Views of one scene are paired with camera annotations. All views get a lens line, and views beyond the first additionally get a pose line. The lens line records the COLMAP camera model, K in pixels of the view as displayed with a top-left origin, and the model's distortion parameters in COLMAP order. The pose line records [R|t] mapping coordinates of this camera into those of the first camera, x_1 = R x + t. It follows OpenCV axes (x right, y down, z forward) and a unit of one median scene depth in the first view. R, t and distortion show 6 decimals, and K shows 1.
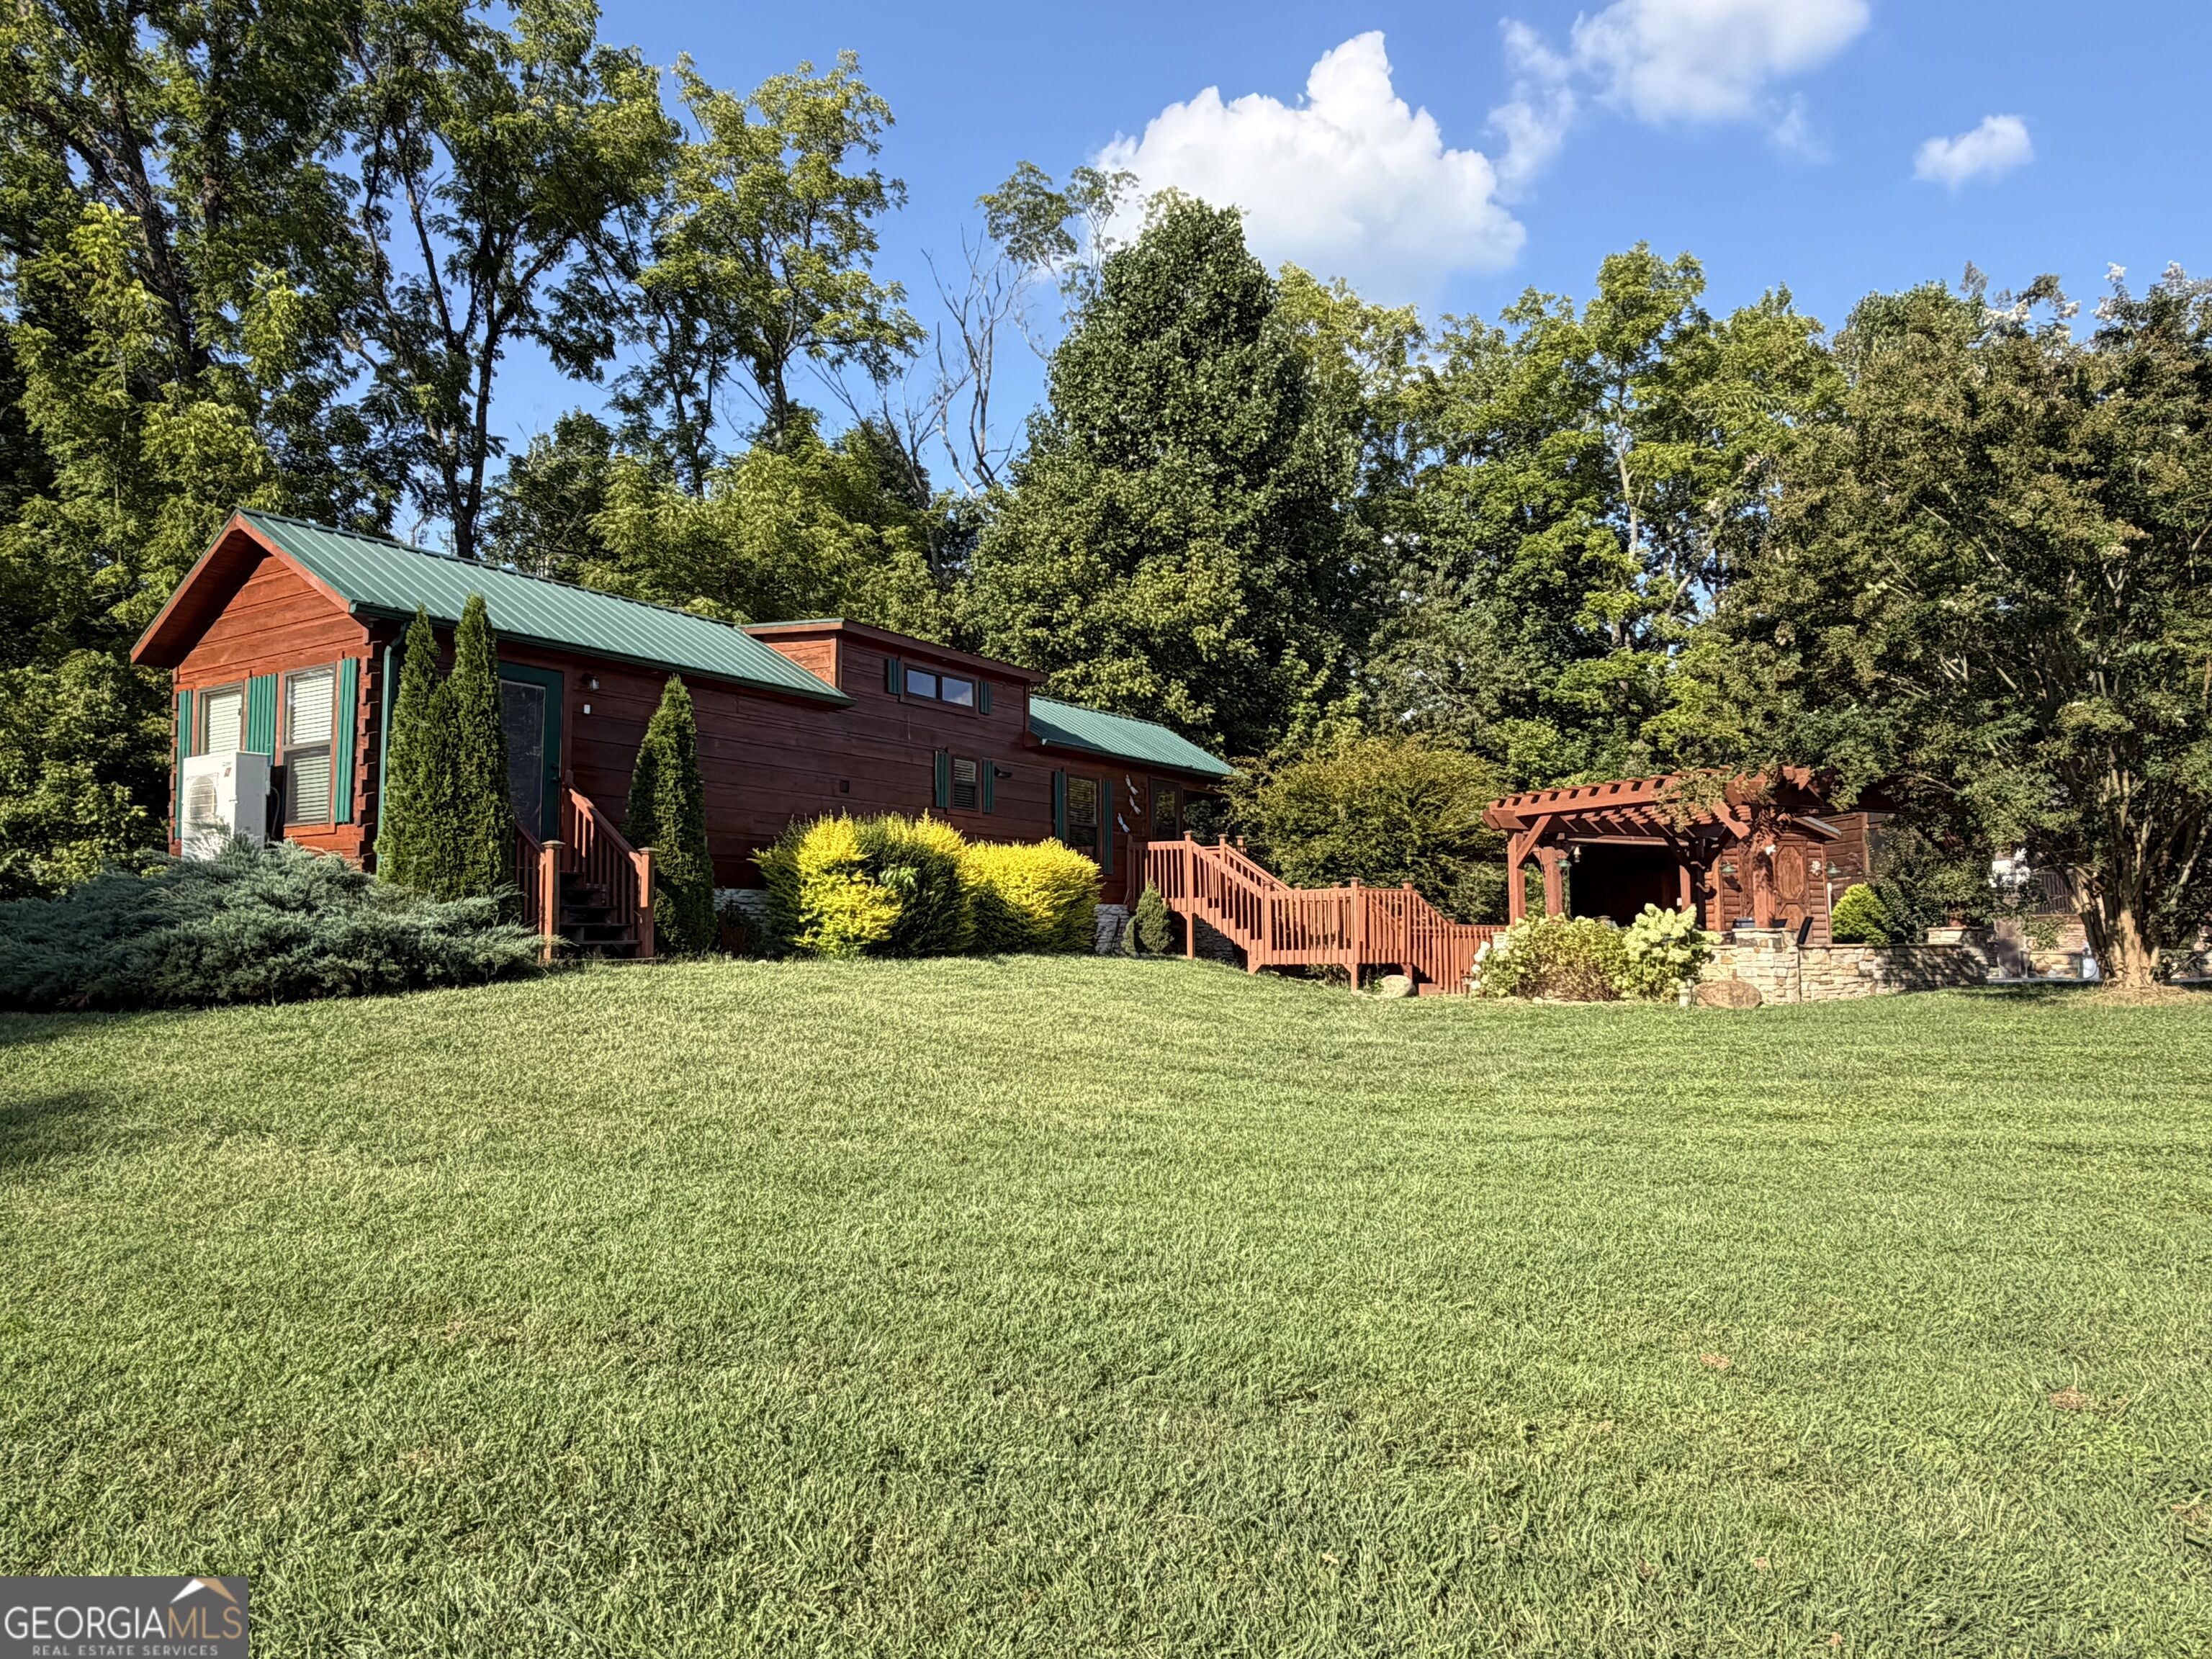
lens RADIAL K [[1487.3, 0, 1106.0], [0, 1487.3, 824.8], [0, 0, 1]] dist [0.004258, 0.000752]
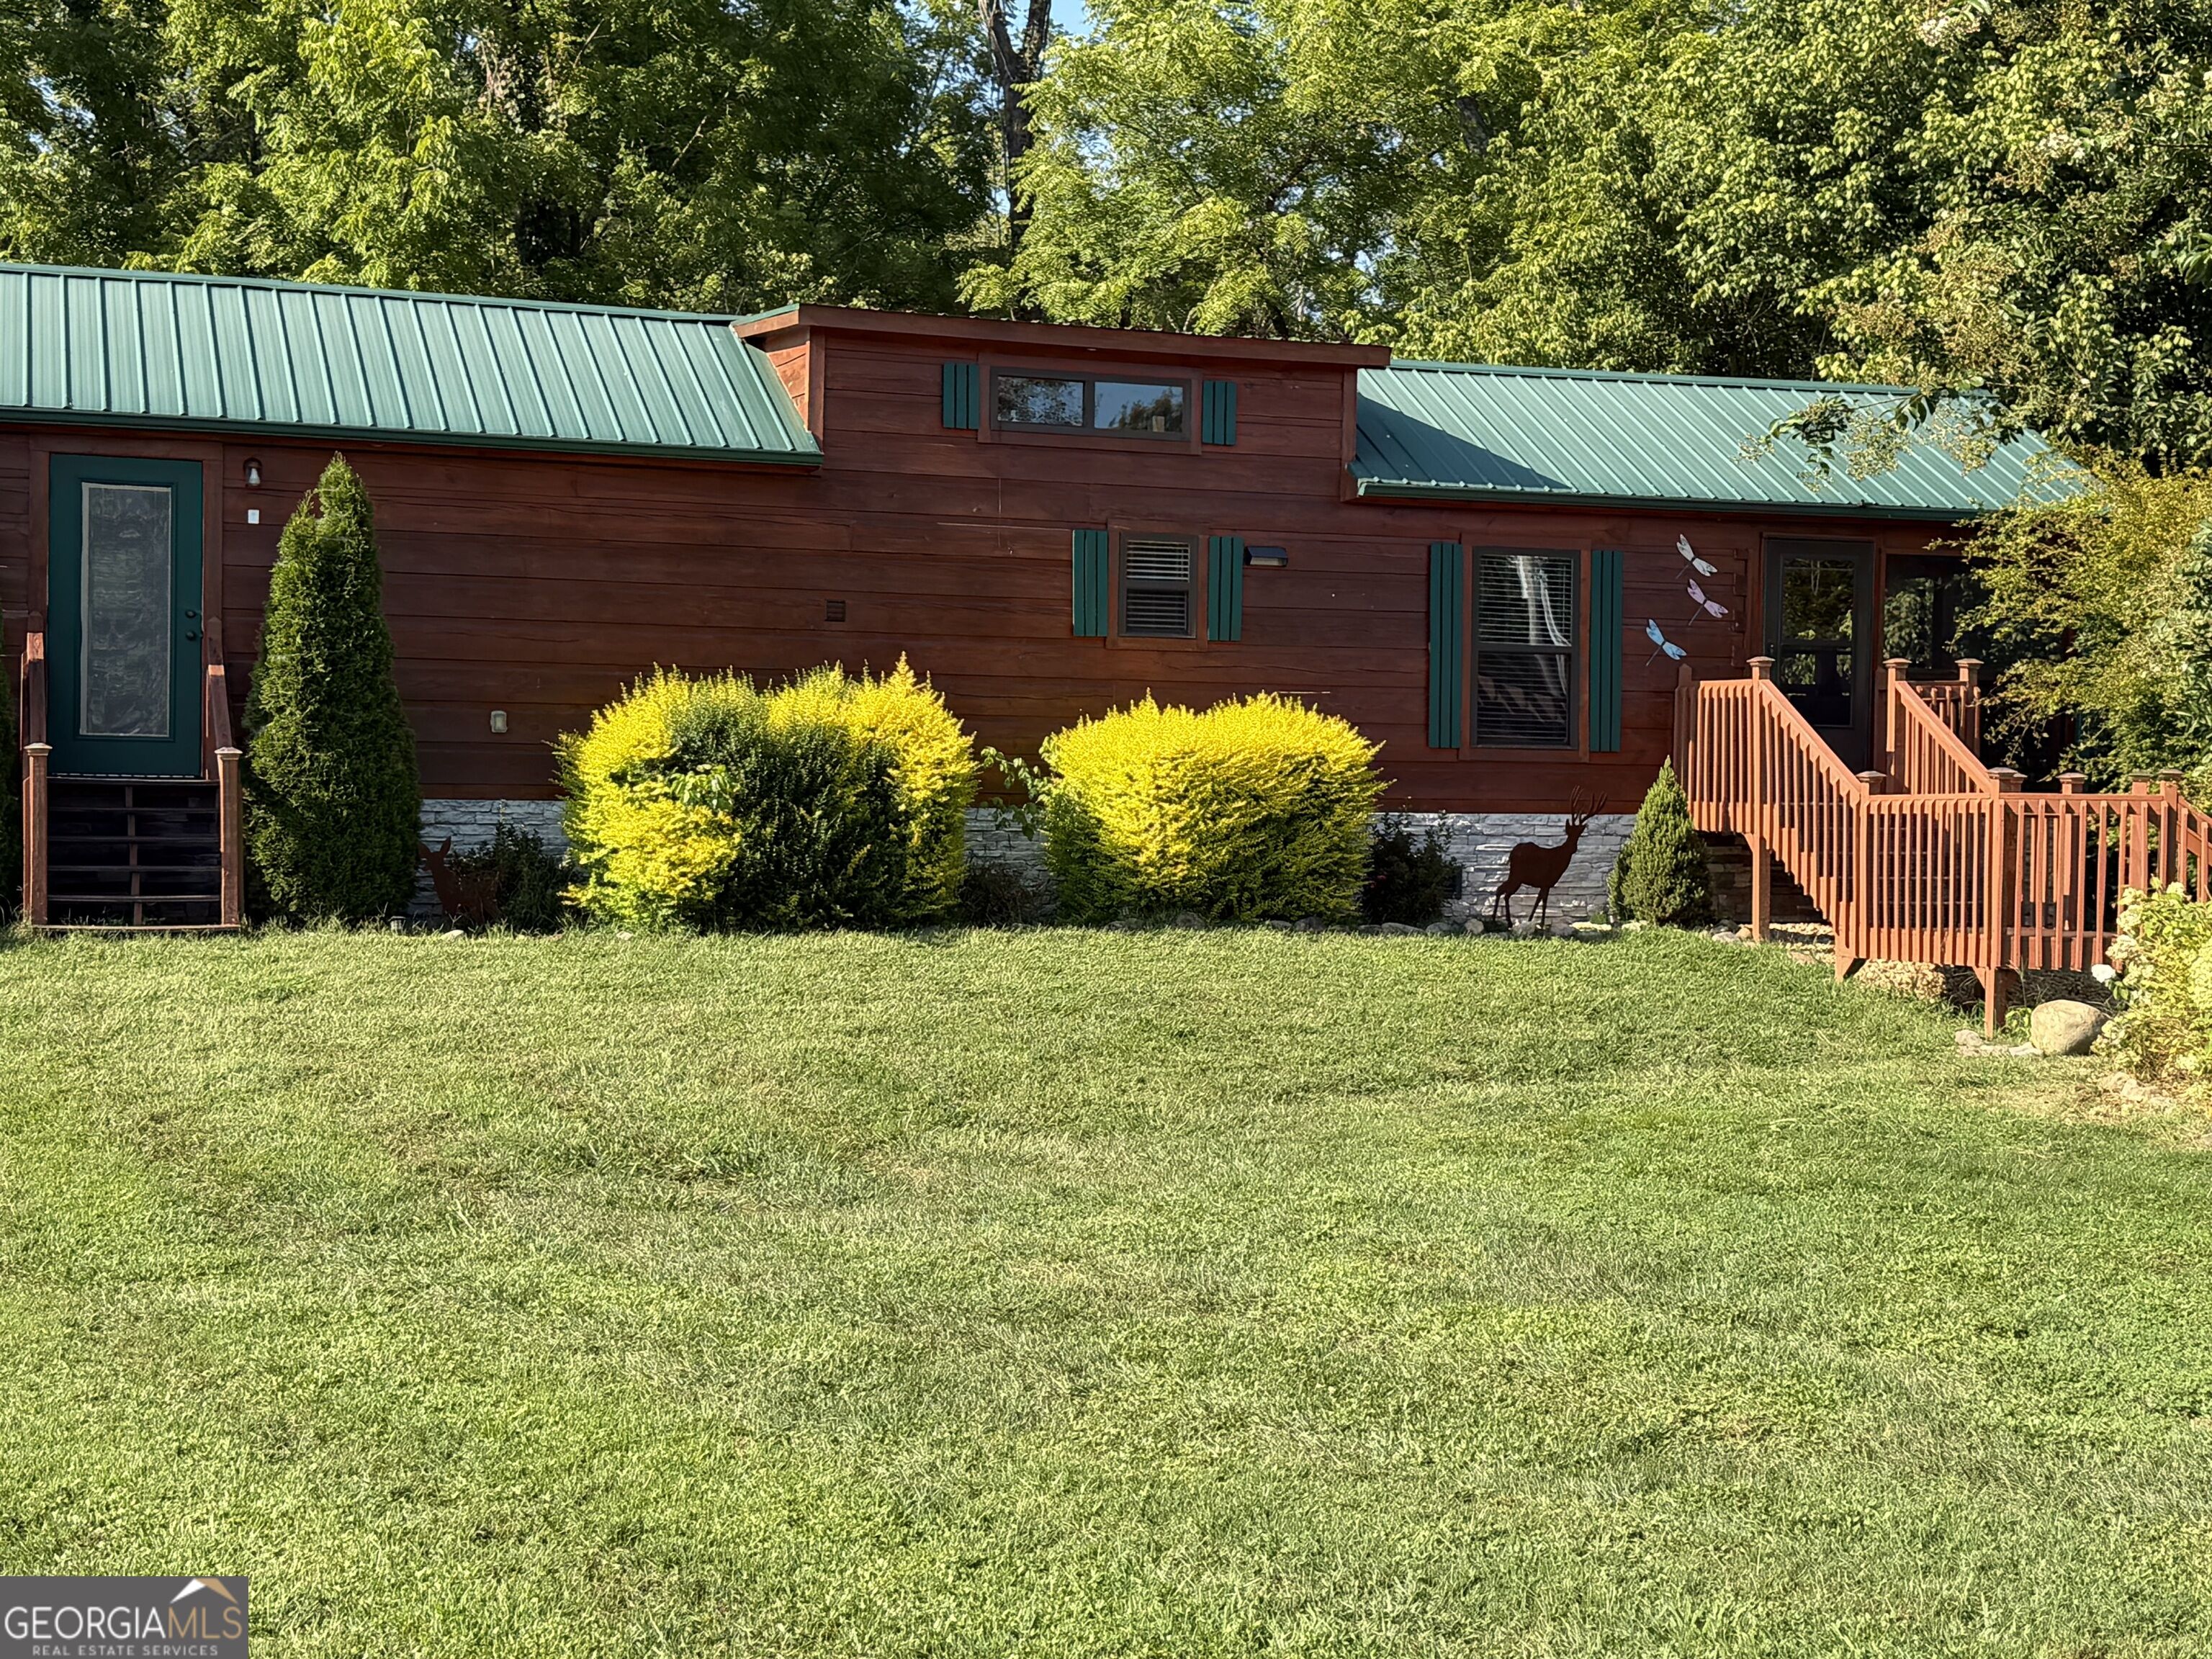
lens RADIAL K [[3076.6, 0, 1106.7], [0, 3076.6, 835.5], [0, 0, 1]] dist [0.248815, 0.000000]
pose [[0.786190, 0.022073, -0.617591, 0.658457], [0.035020, 0.996165, 0.080184, -0.033665], [0.616992, -0.084668, 0.782401, 0.163229]]
